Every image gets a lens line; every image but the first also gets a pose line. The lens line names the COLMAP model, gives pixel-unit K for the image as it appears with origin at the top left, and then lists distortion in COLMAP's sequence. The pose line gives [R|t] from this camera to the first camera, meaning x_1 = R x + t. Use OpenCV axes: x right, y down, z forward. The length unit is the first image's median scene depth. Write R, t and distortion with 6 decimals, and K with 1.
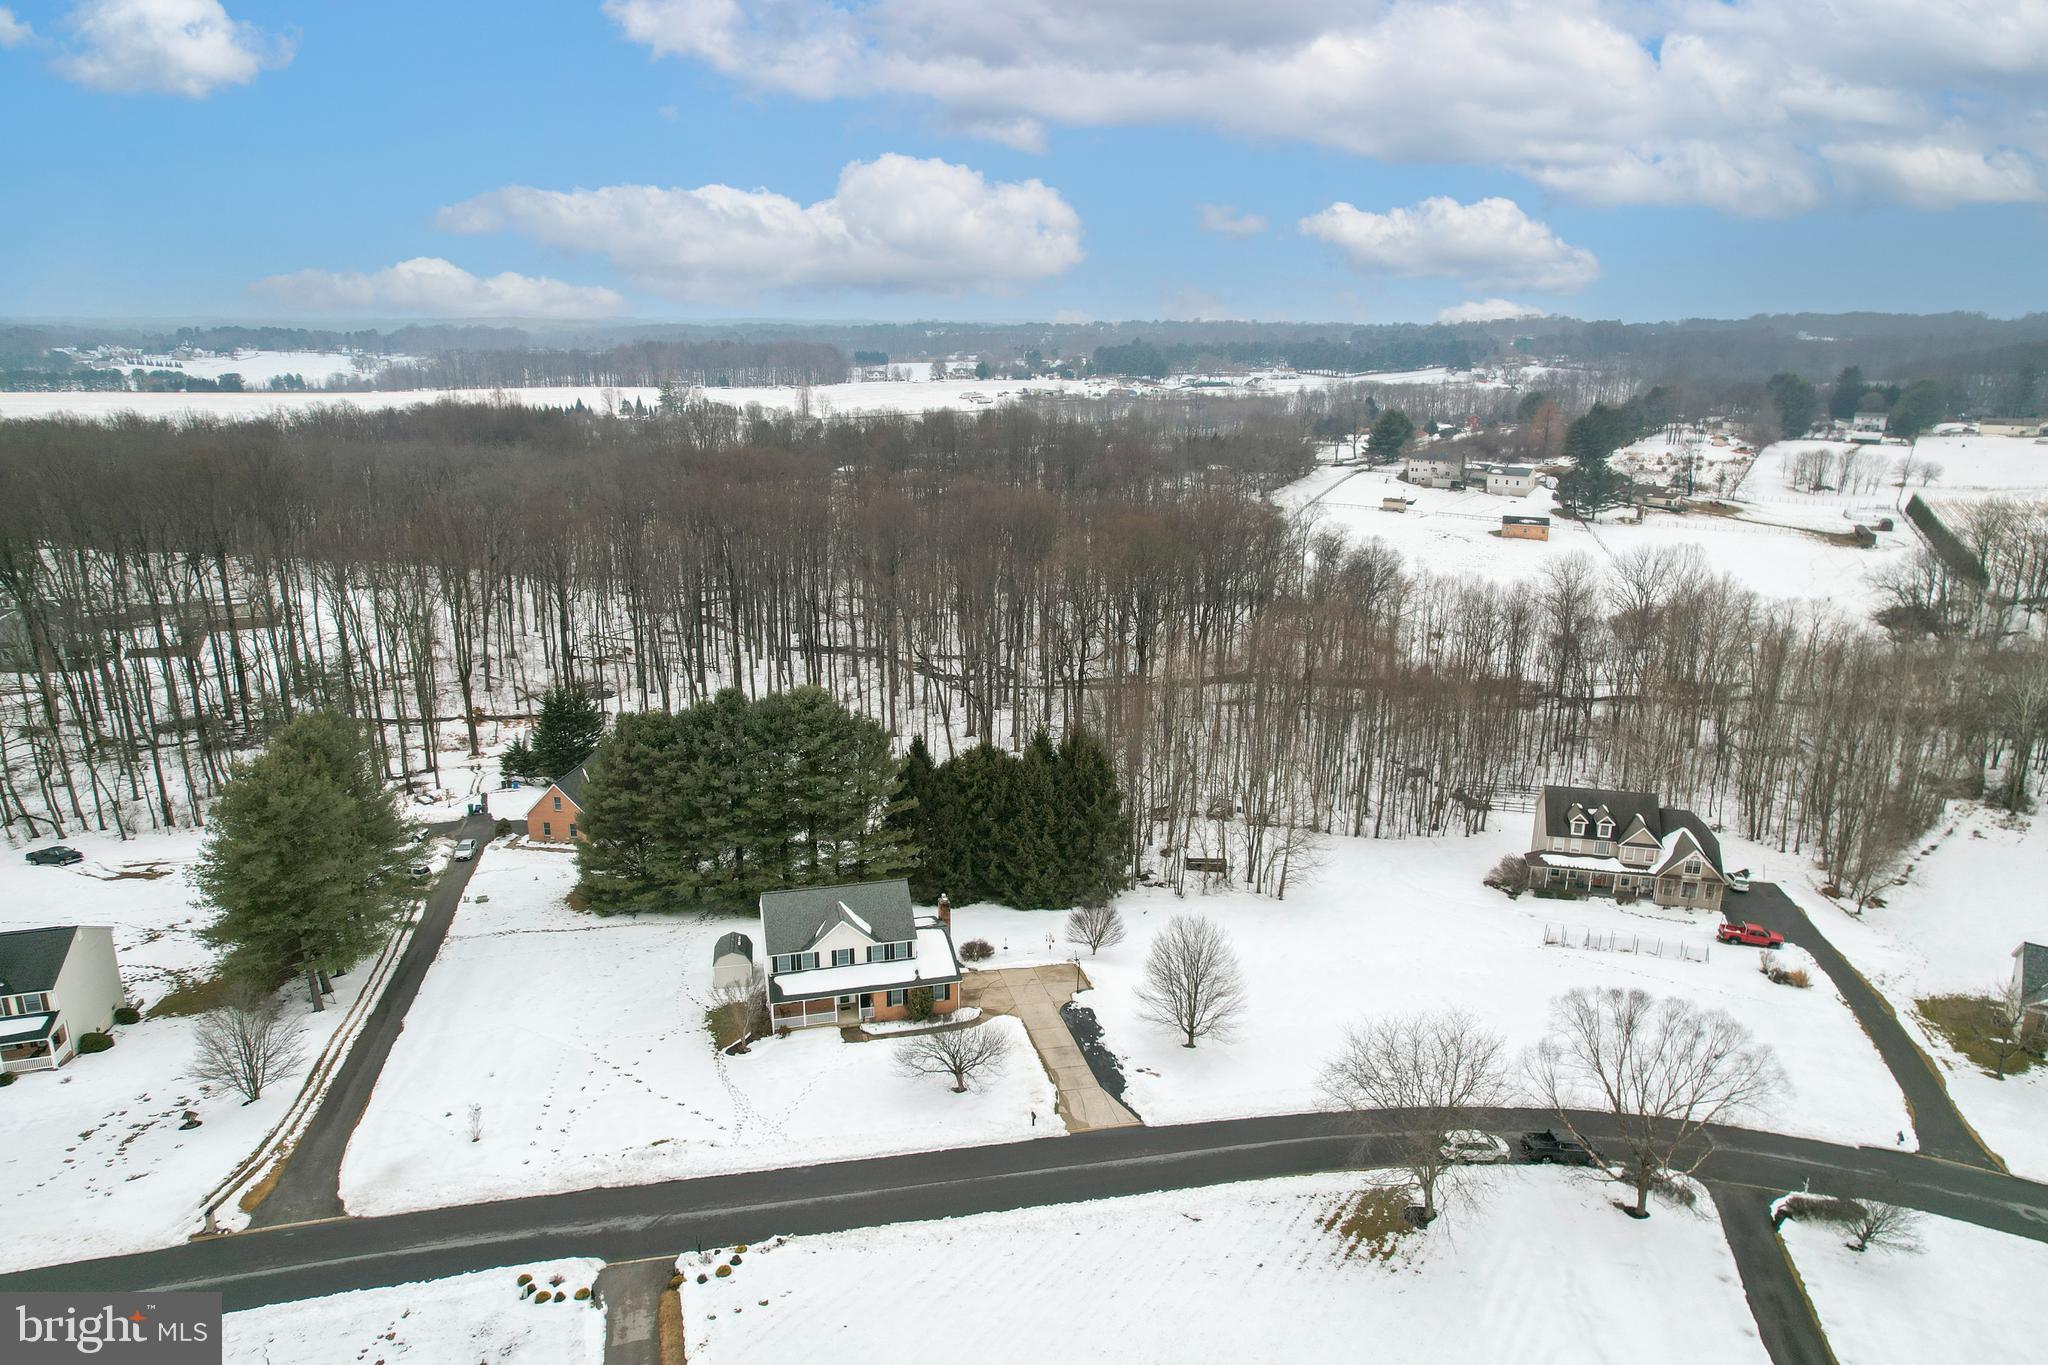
lens RADIAL K [[1306.9, 0, 1024.0], [0, 1306.9, 682.5], [0, 0, 1]] dist [-0.008492, 0.000519]
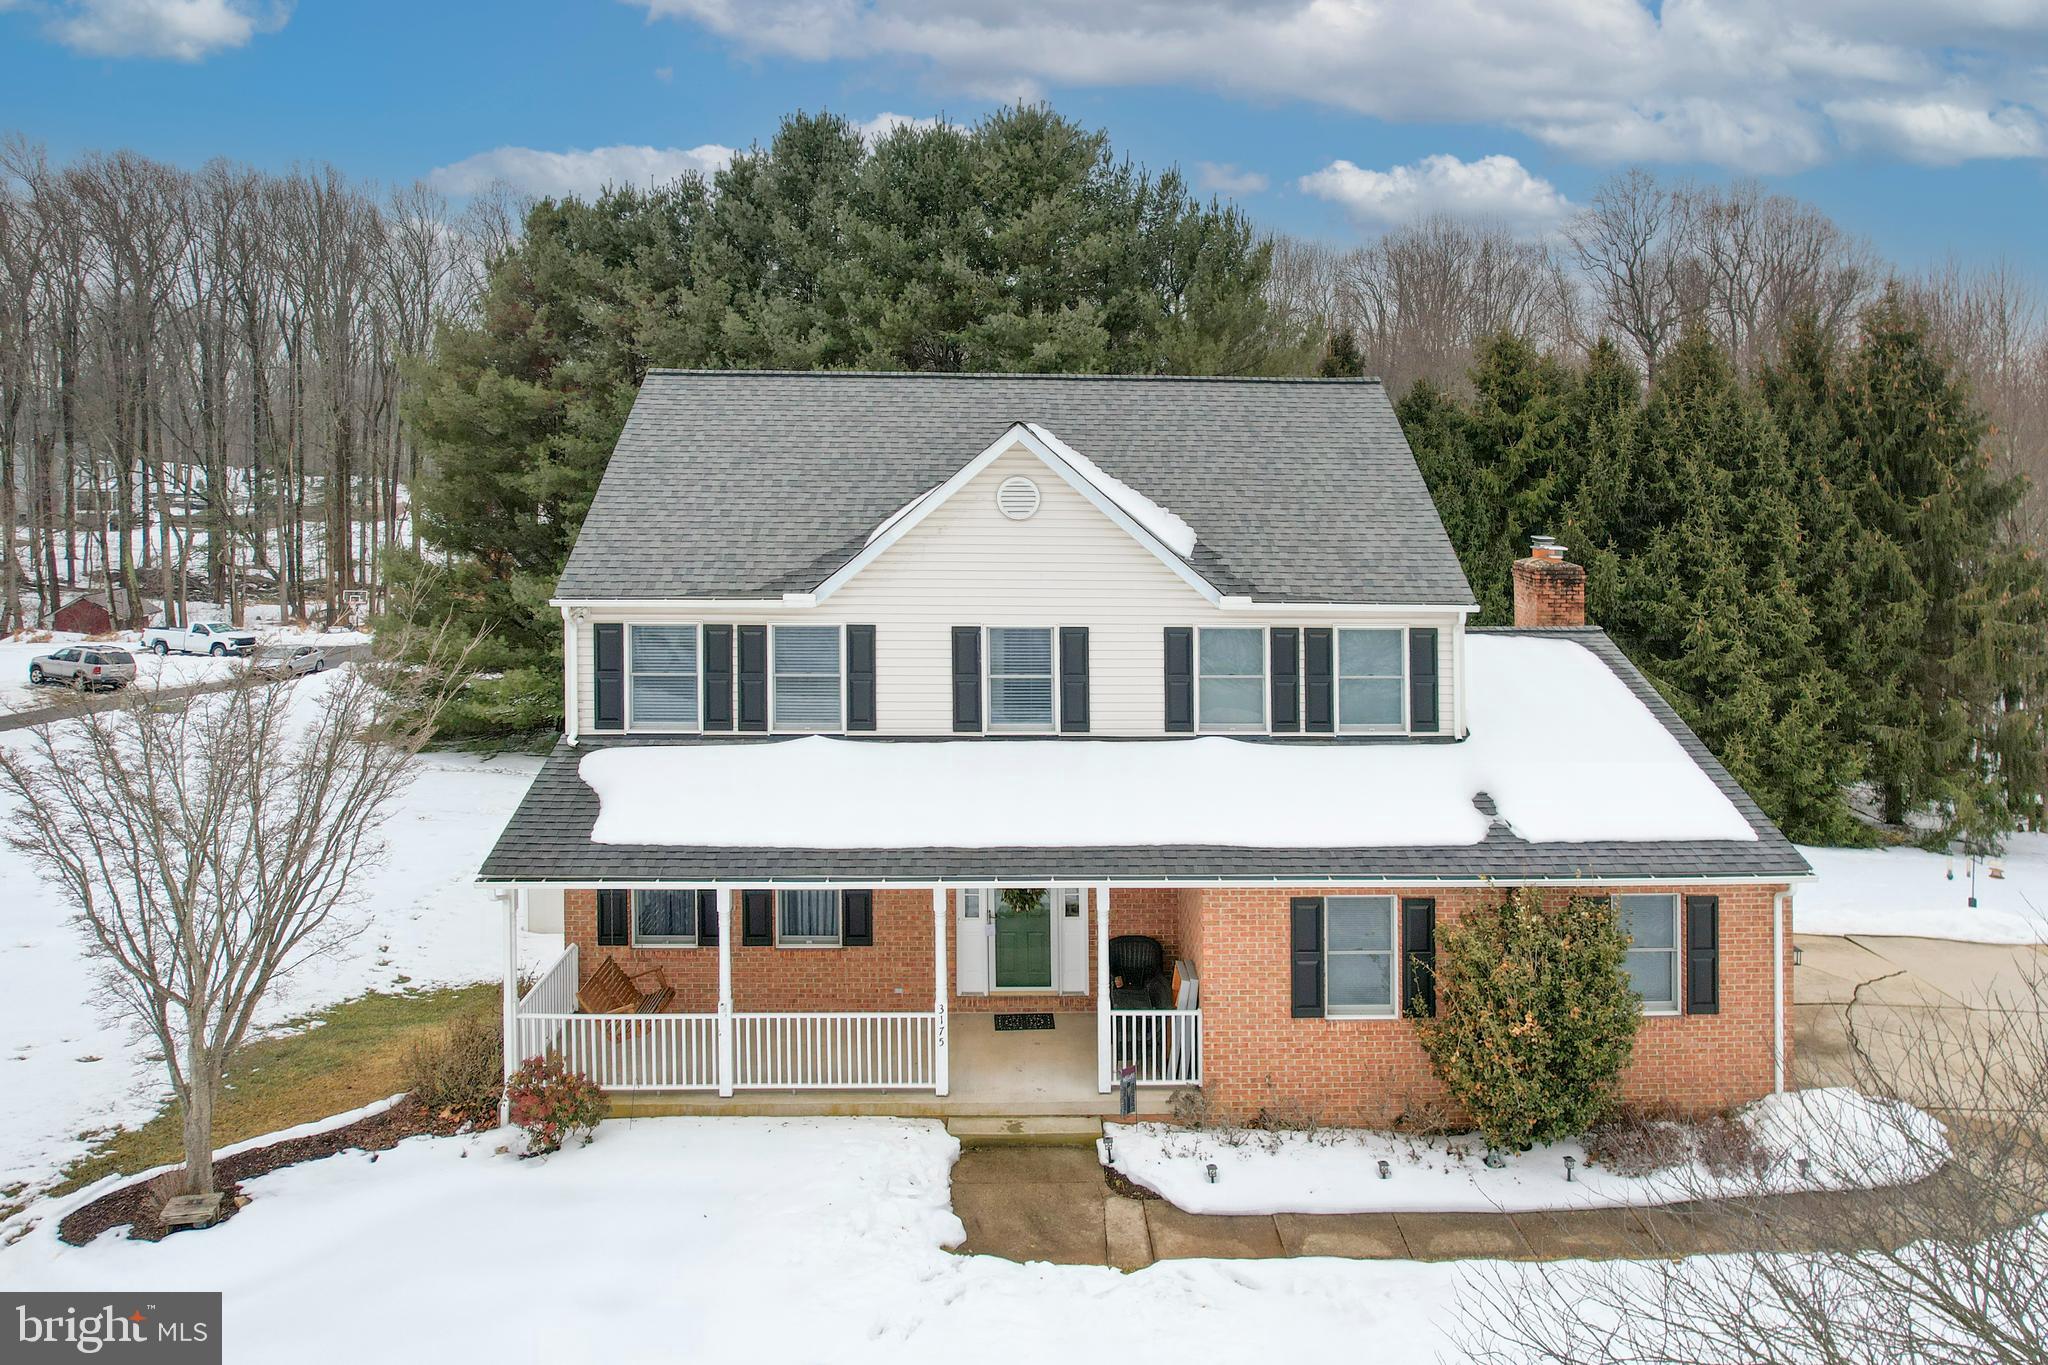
lens RADIAL K [[1375.1, 0, 1039.9], [0, 1375.1, 451.9], [0, 0, 1]] dist [-0.049982, 0.028023]
pose [[0.971560, -0.016789, -0.236198, -0.091446], [-0.049906, 0.960560, -0.273557, 0.221648], [0.231475, 0.277565, 0.932404, 0.801646]]
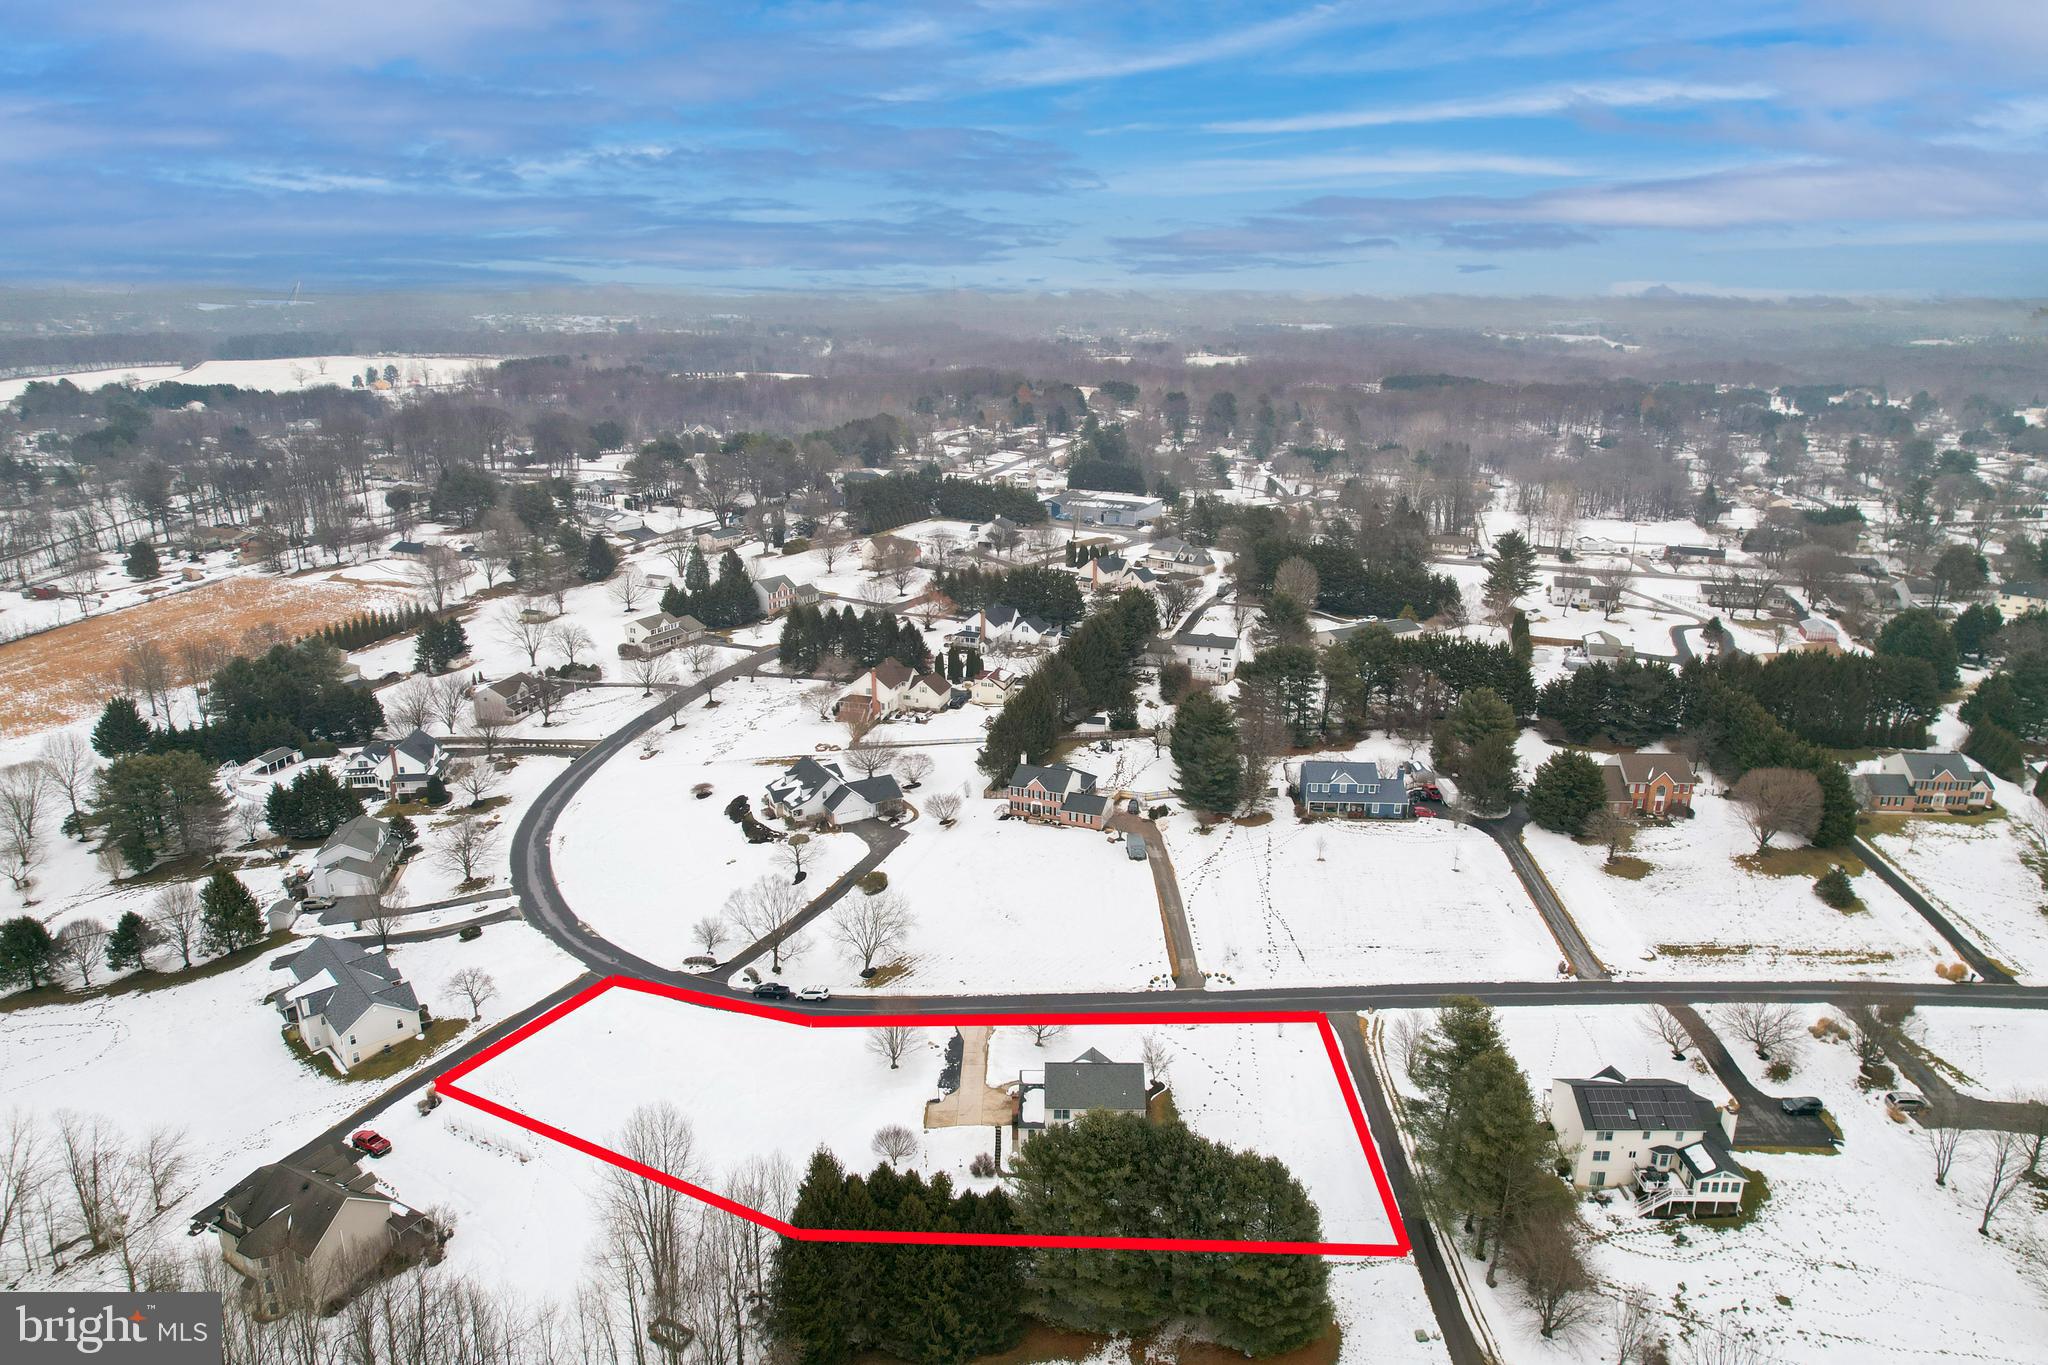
lens RADIAL K [[1357.2, 0, 1021.7], [0, 1357.2, 656.3], [0, 0, 1]] dist [-0.041559, 0.044721]
pose [[-0.965806, -0.087429, 0.244078, -0.392956], [0.055403, 0.850082, 0.523729, -1.029248], [-0.253275, 0.519343, -0.816170, 2.011424]]
